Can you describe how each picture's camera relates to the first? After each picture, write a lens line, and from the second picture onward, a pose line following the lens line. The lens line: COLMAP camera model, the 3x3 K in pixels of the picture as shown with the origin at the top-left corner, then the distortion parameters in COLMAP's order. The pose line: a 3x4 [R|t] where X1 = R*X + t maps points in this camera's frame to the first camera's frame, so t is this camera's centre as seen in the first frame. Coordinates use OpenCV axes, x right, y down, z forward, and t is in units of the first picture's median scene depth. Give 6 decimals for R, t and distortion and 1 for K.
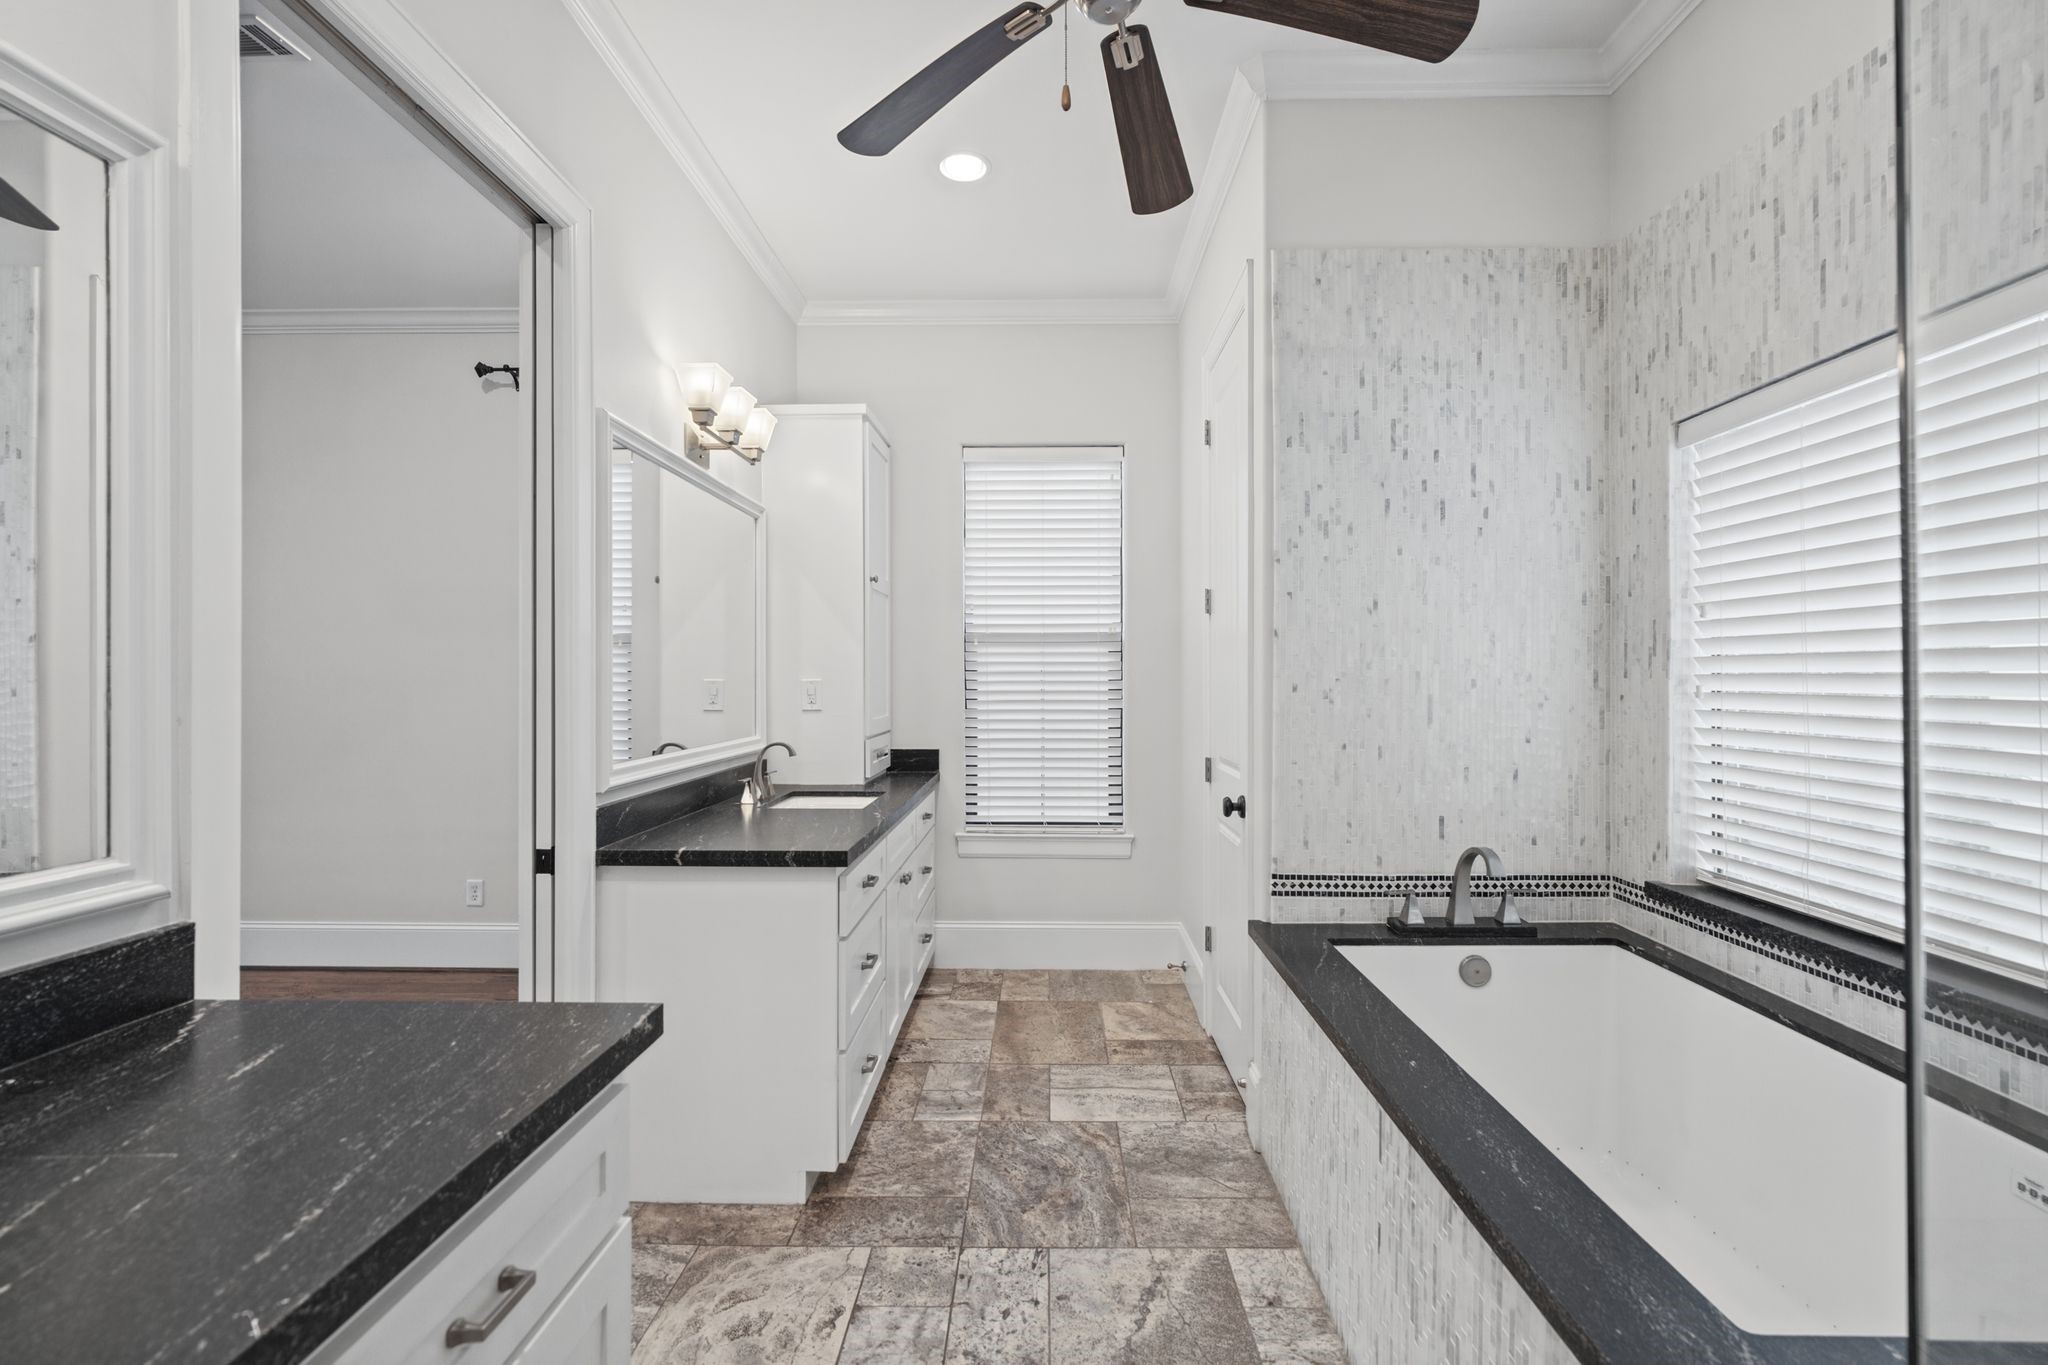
lens RADIAL K [[926.6, 0, 1012.9], [0, 926.6, 682.8], [0, 0, 1]] dist [-0.000226, 0.000521]
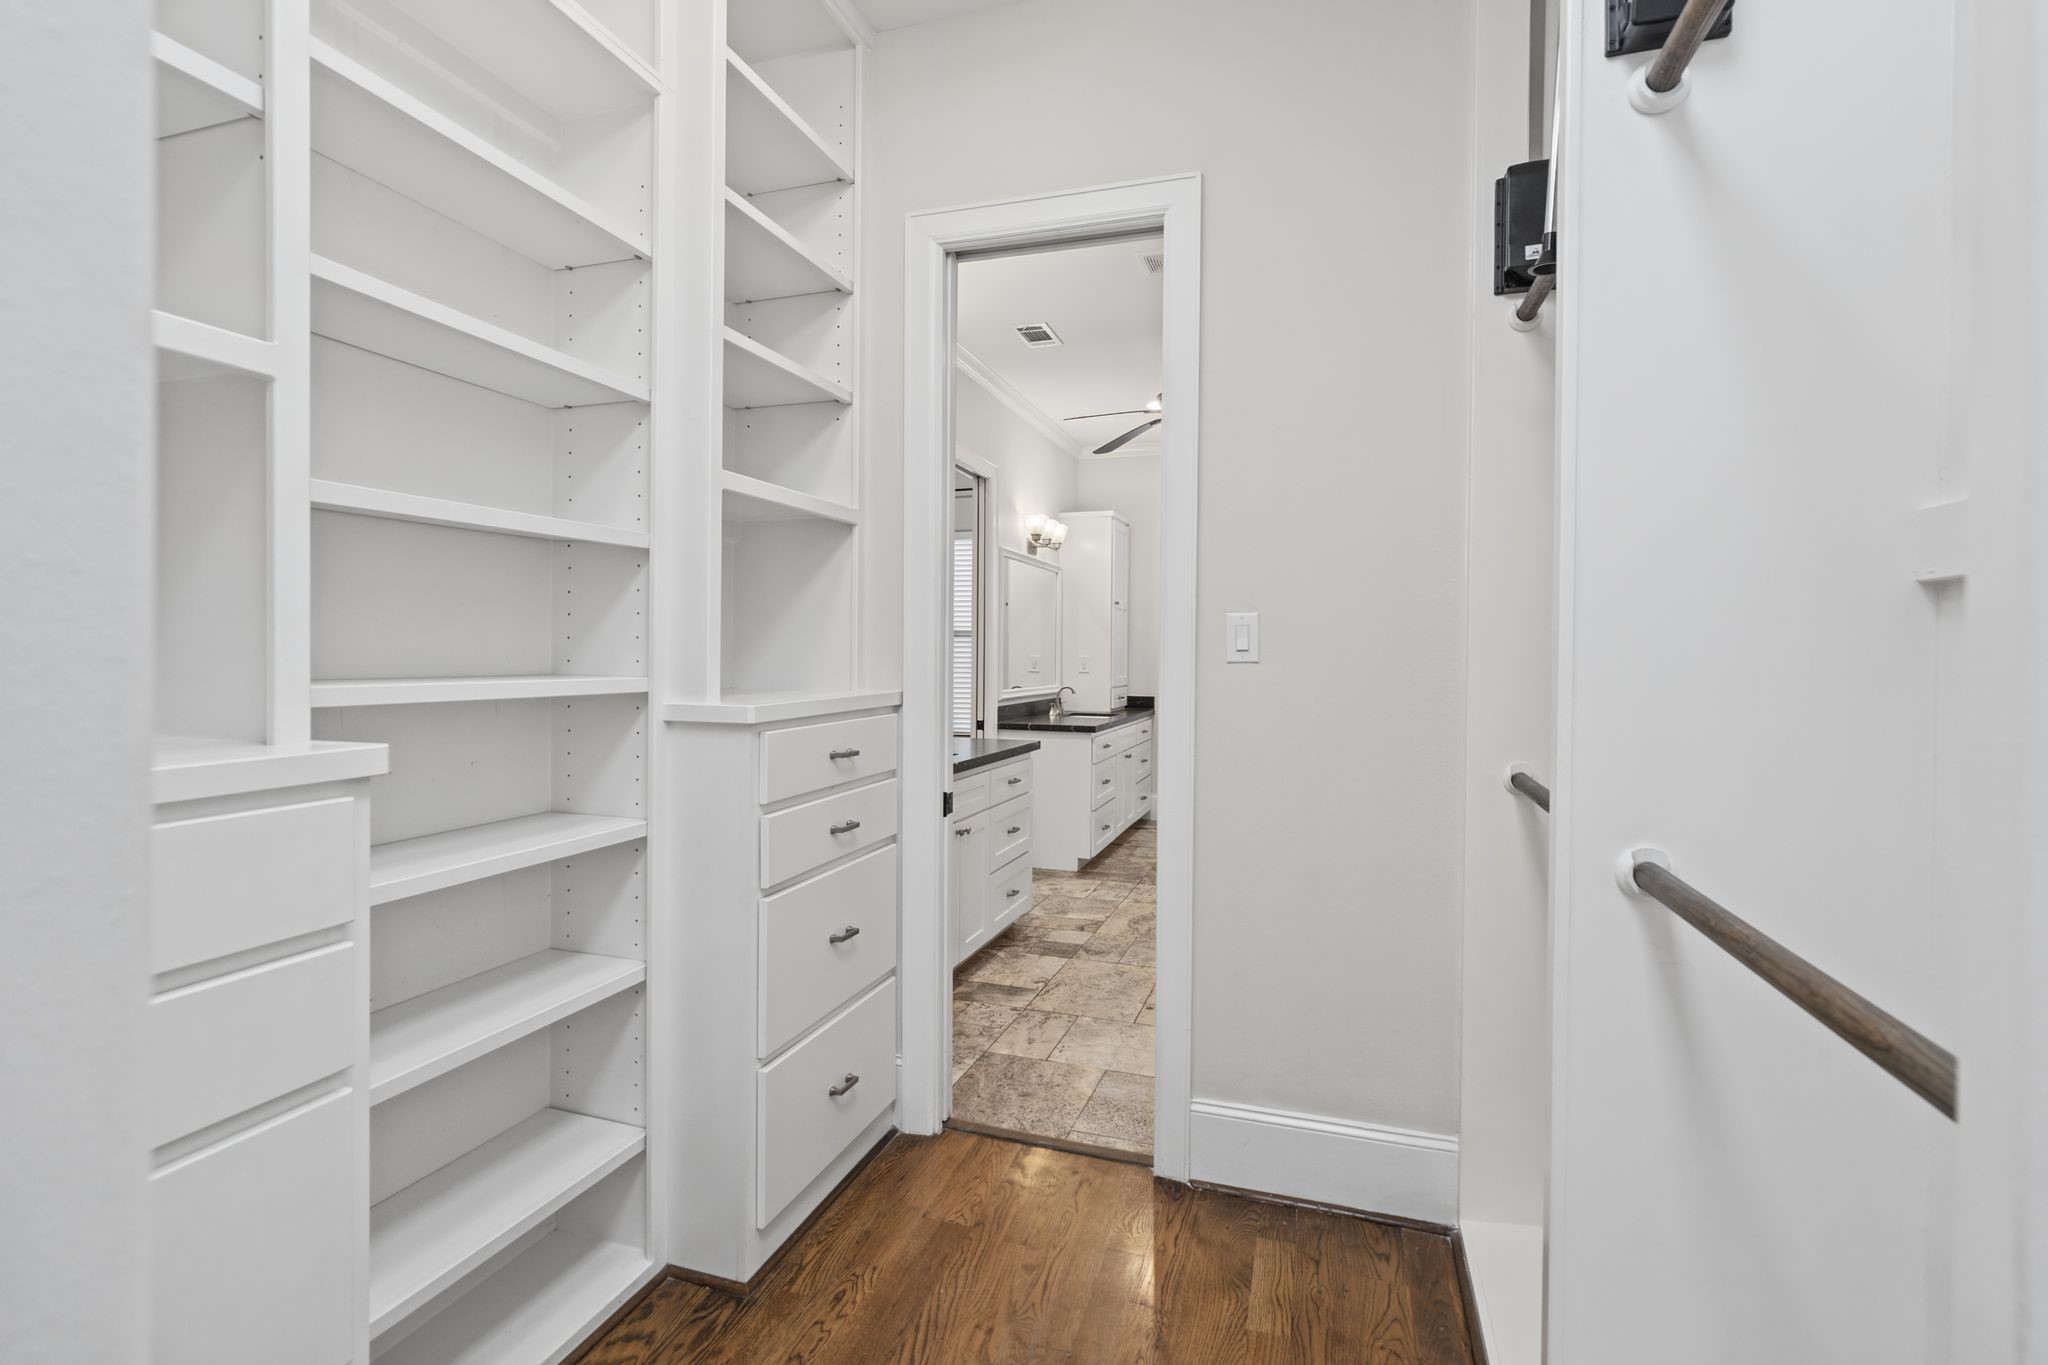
lens RADIAL K [[926.6, 0, 1022.8], [0, 926.6, 672.9], [0, 0, 1]] dist [-0.000226, 0.000521]
pose [[0.958548, 0.012963, -0.284637, 0.238337], [-0.009528, 0.999864, 0.013450, 0.006530], [0.284773, -0.010180, 0.958541, -1.001923]]
